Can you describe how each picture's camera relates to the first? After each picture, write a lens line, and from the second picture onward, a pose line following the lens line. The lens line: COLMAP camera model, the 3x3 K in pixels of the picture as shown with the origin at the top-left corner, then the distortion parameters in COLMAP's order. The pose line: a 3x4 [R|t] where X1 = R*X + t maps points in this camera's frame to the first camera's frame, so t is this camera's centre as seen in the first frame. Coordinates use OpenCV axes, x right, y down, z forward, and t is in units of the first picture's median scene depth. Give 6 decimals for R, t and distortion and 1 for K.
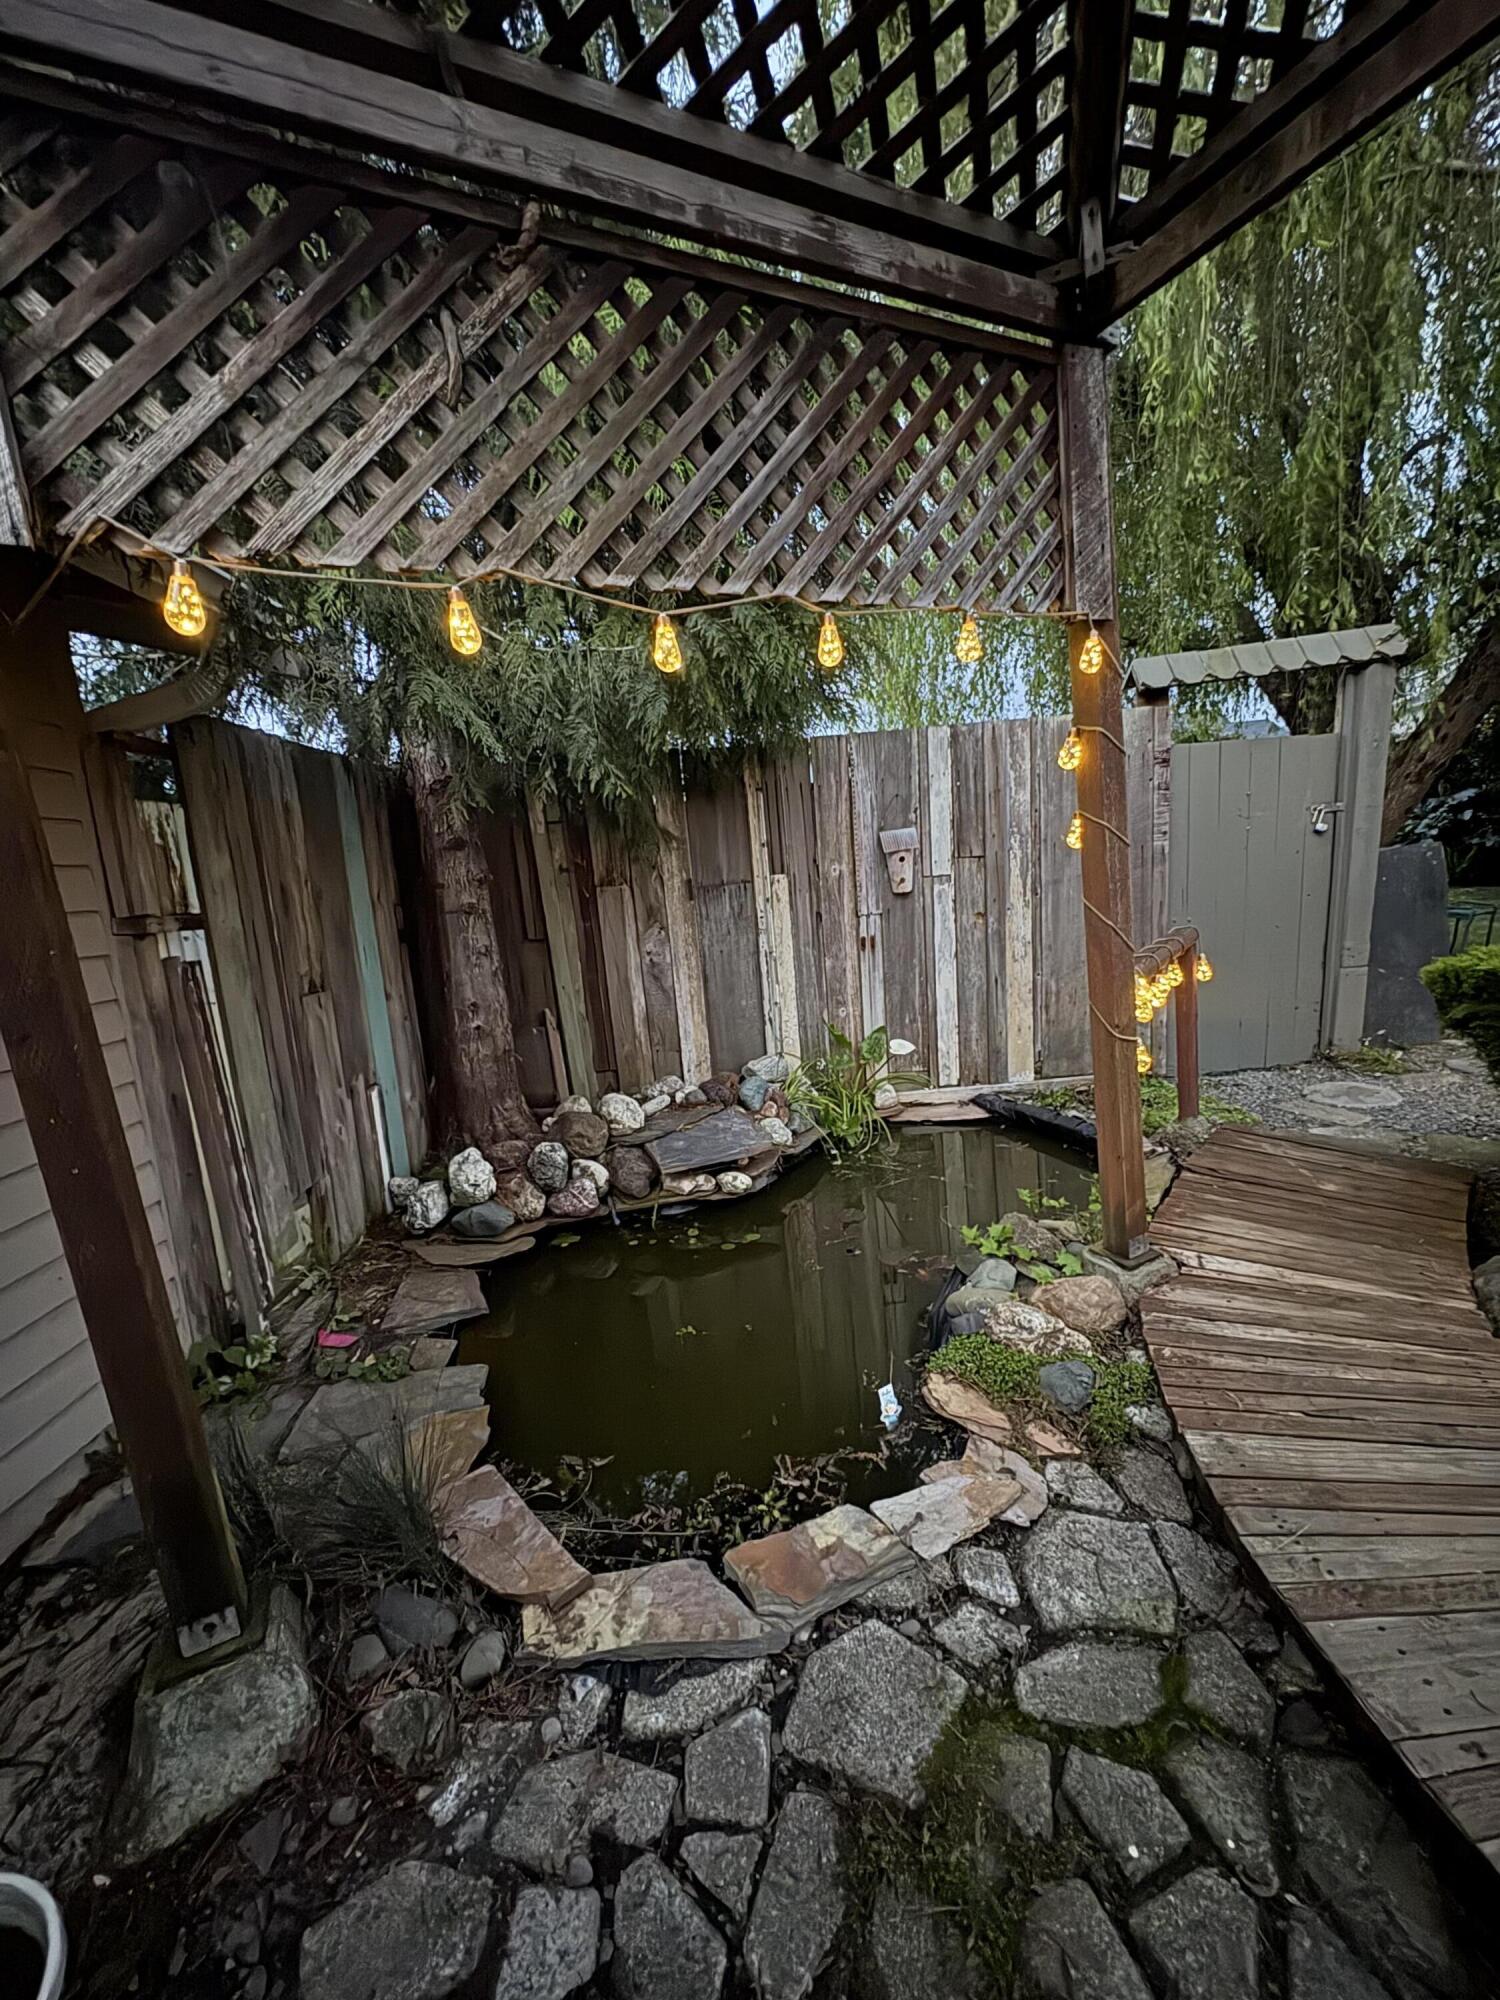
lens RADIAL K [[803.3, 0, 746.5], [0, 803.3, 1002.7], [0, 0, 1]] dist [0.000048, 0.000151]
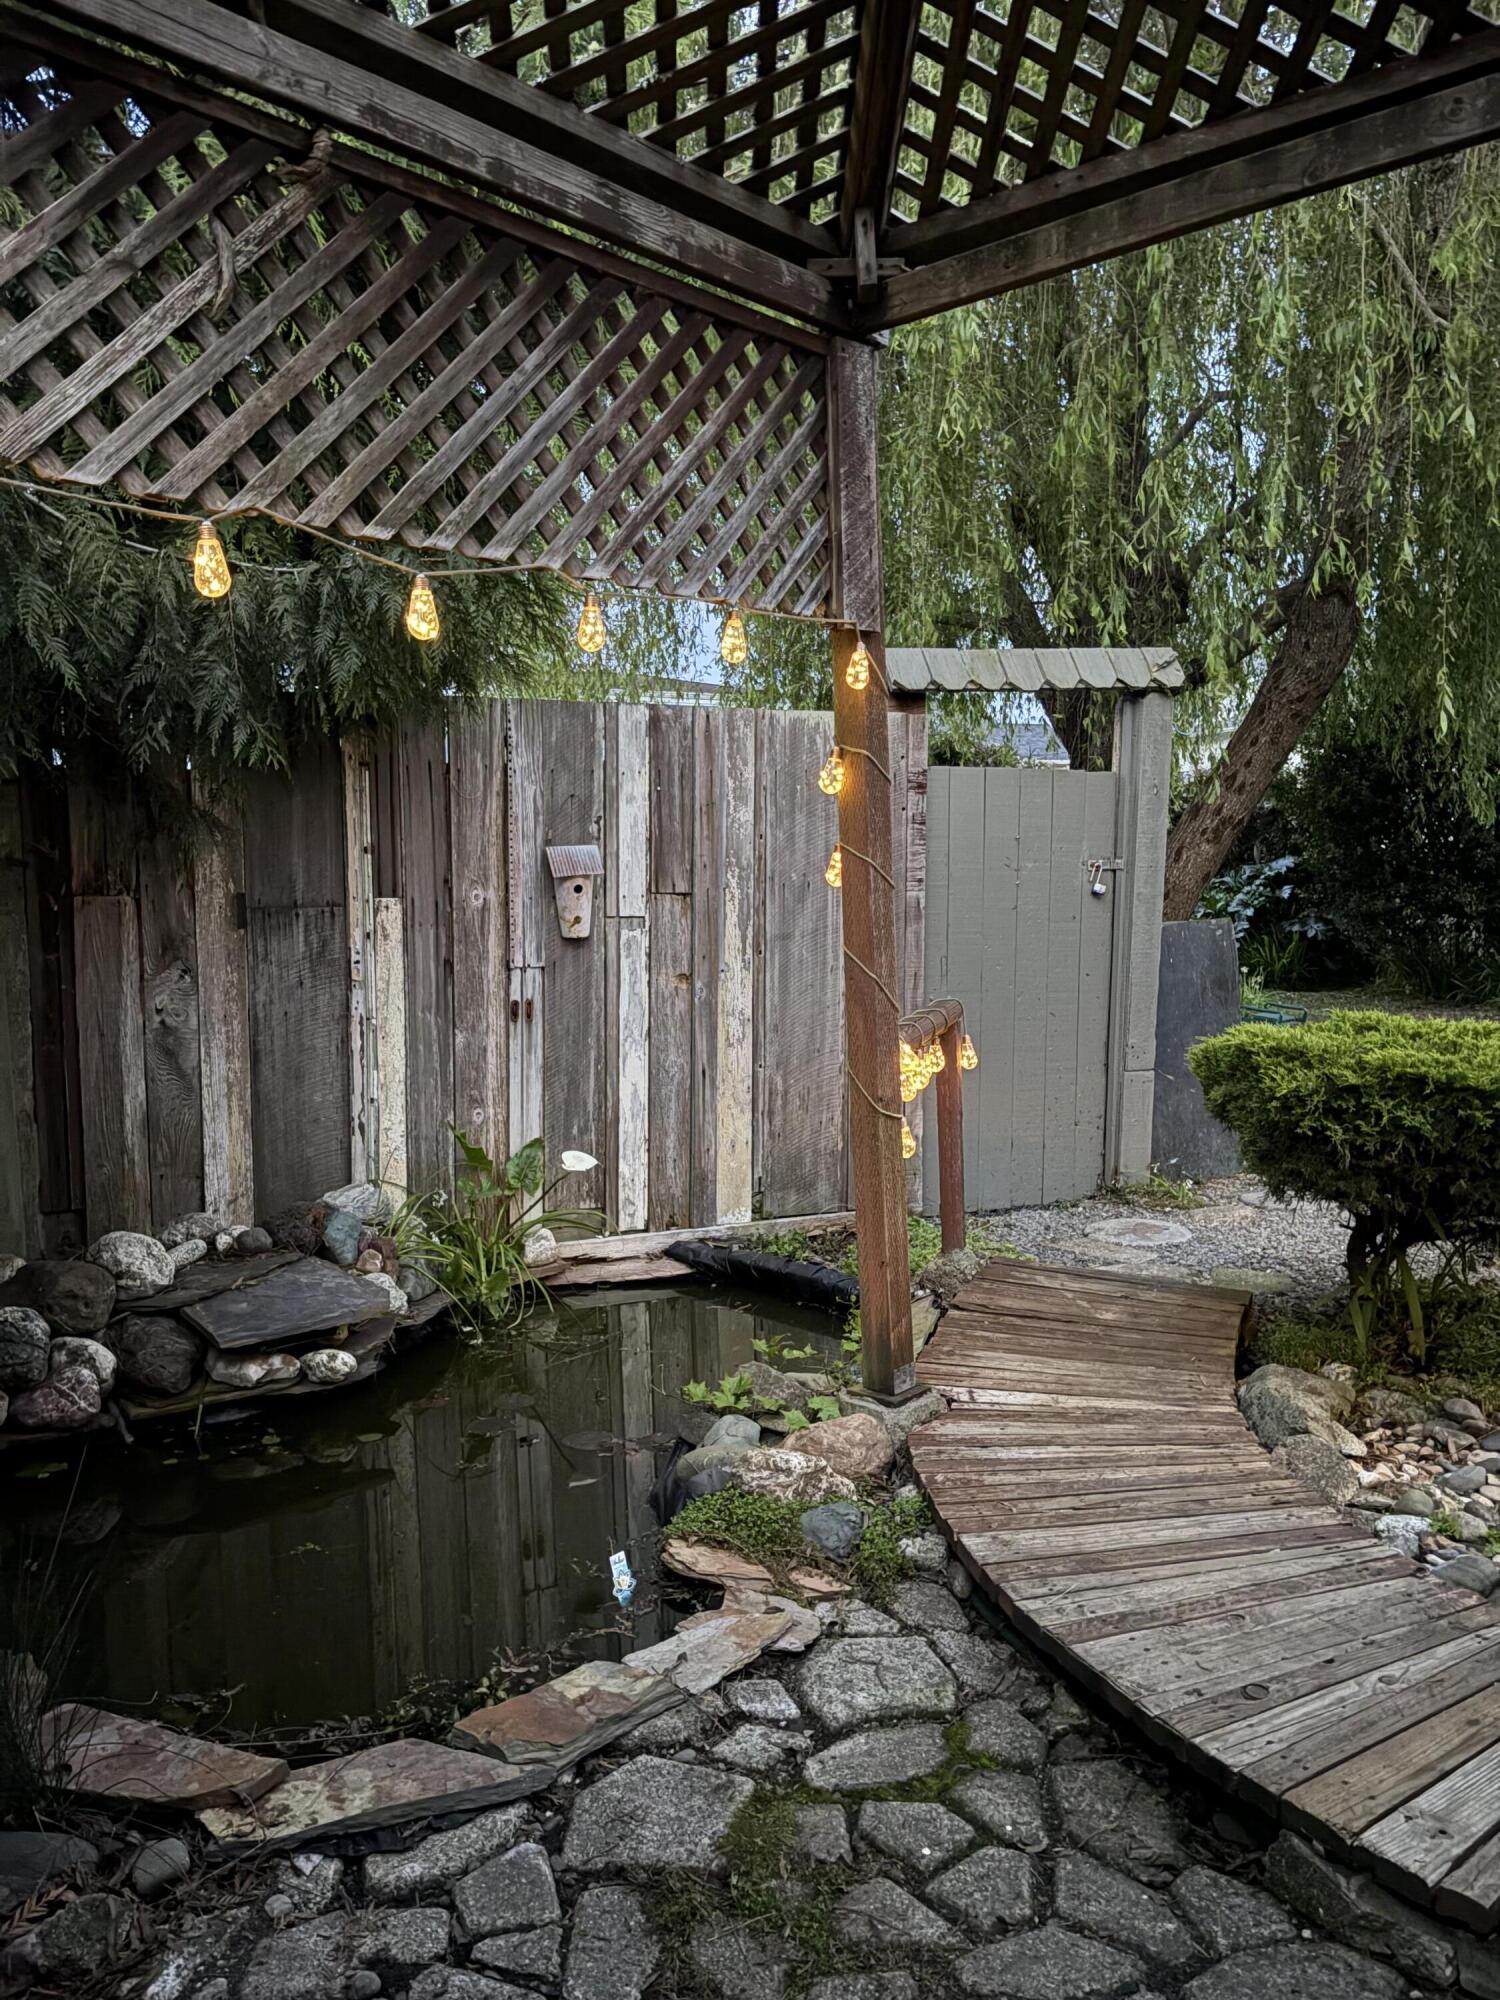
lens RADIAL K [[1520.1, 0, 750.6], [0, 1520.1, 1005.9], [0, 0, 1]] dist [0.032971, -0.027127]
pose [[0.928631, 0.046782, 0.368043, -0.289861], [-0.007449, 0.994169, -0.107573, 0.119376], [-0.370930, 0.097154, 0.923565, -0.482303]]
